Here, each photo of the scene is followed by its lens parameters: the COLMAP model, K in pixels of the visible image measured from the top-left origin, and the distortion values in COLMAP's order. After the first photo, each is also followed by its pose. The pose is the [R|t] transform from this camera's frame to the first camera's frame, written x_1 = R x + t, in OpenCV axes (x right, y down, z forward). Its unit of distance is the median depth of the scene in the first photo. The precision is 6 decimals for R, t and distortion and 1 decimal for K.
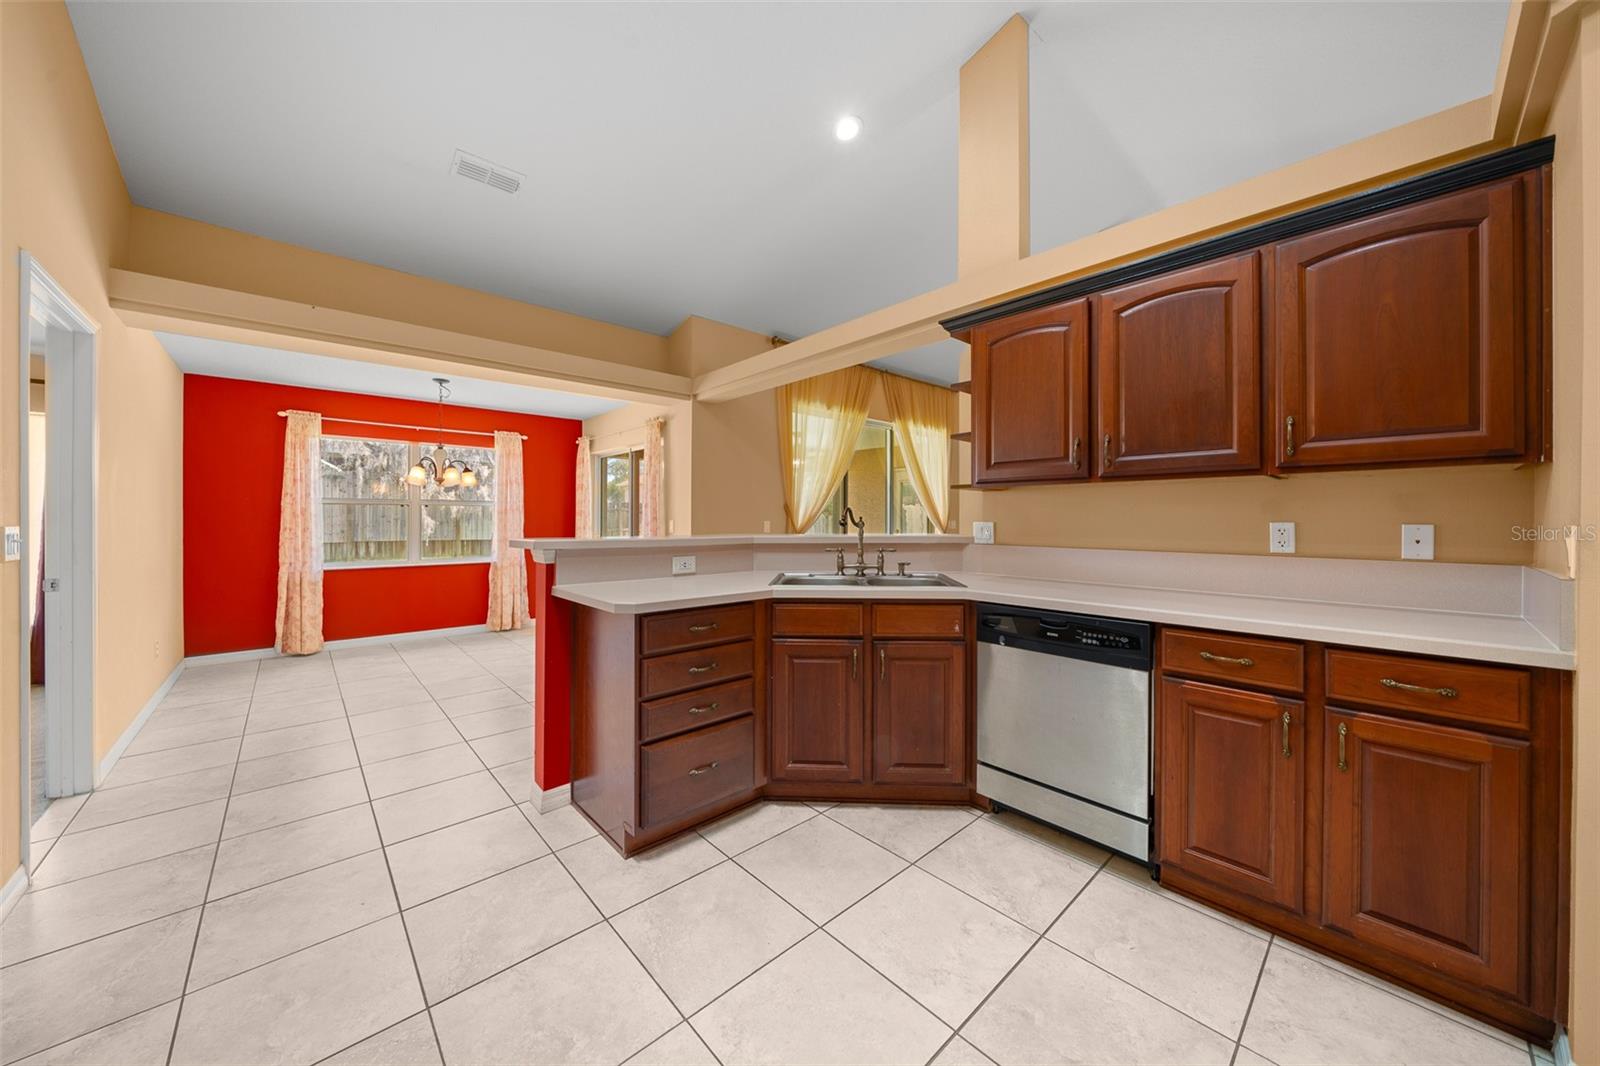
lens RADIAL K [[565.8, 0, 817.7], [0, 565.8, 515.9], [0, 0, 1]] dist [-0.001133, -0.000172]
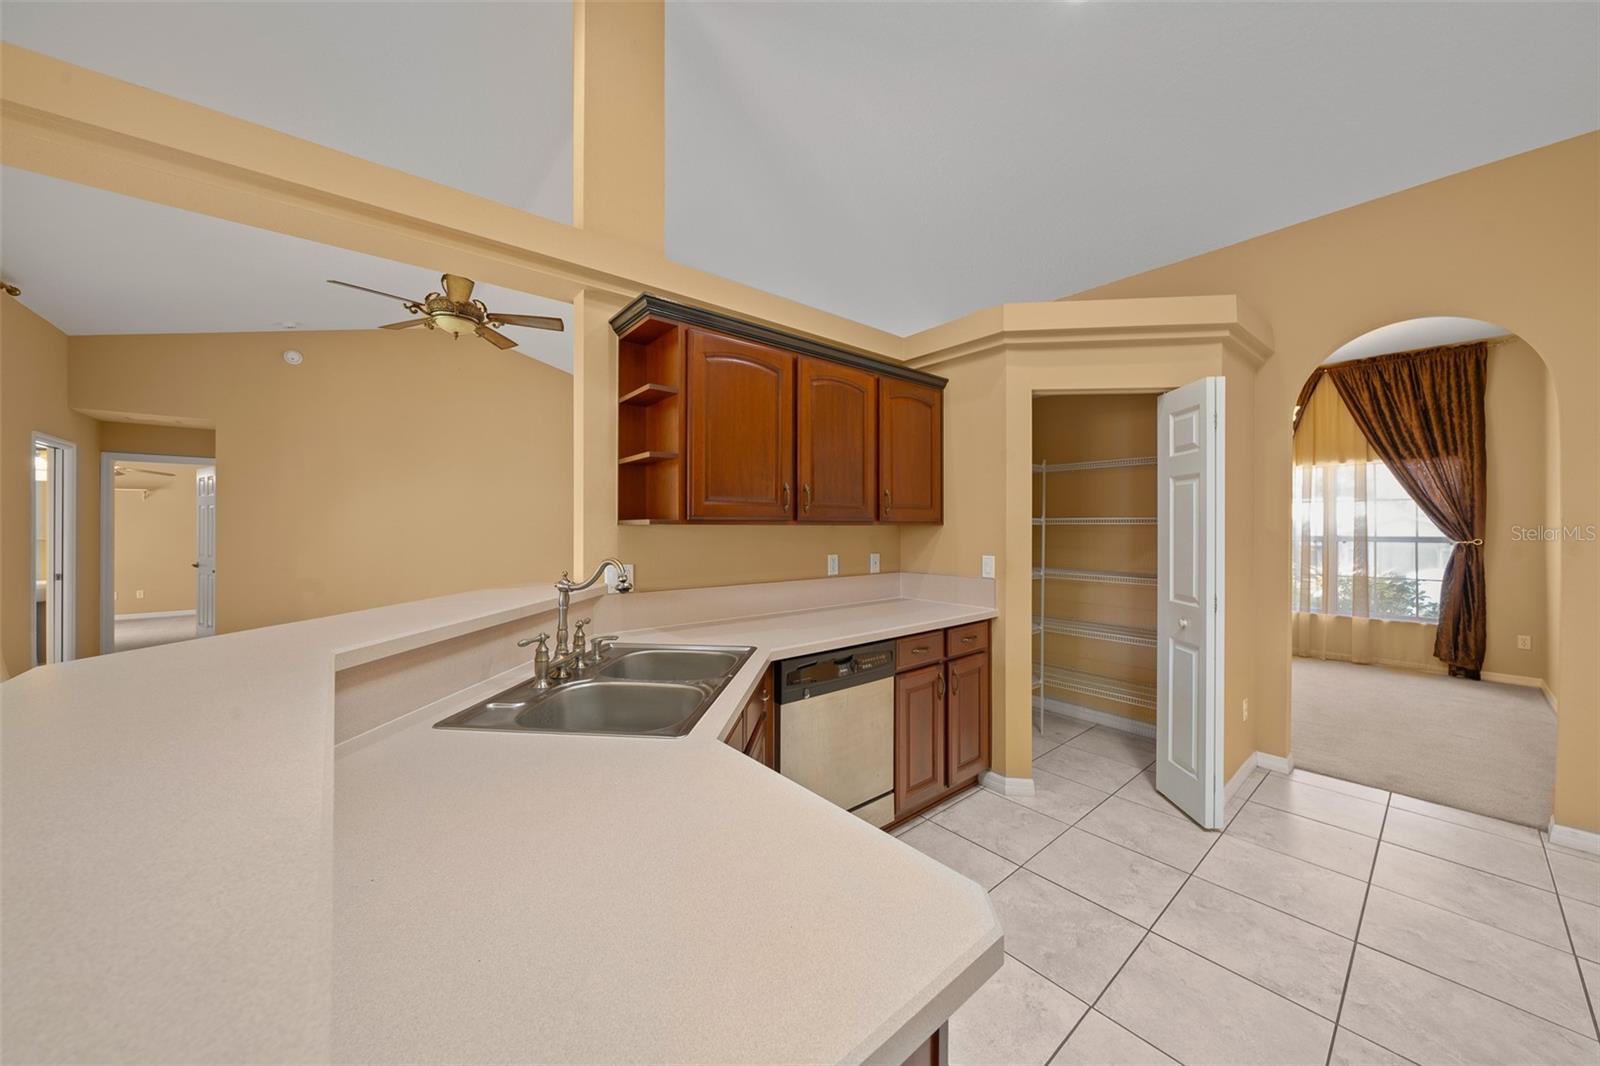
lens RADIAL K [[546.3, 0, 798.3], [0, 546.3, 525.4], [0, 0, 1]] dist [-0.000268, -0.000100]
pose [[0.064709, 0.001940, 0.997902, -0.505901], [-0.002294, 0.999996, -0.001795, -0.051425], [-0.997902, -0.002173, 0.064713, 0.828756]]
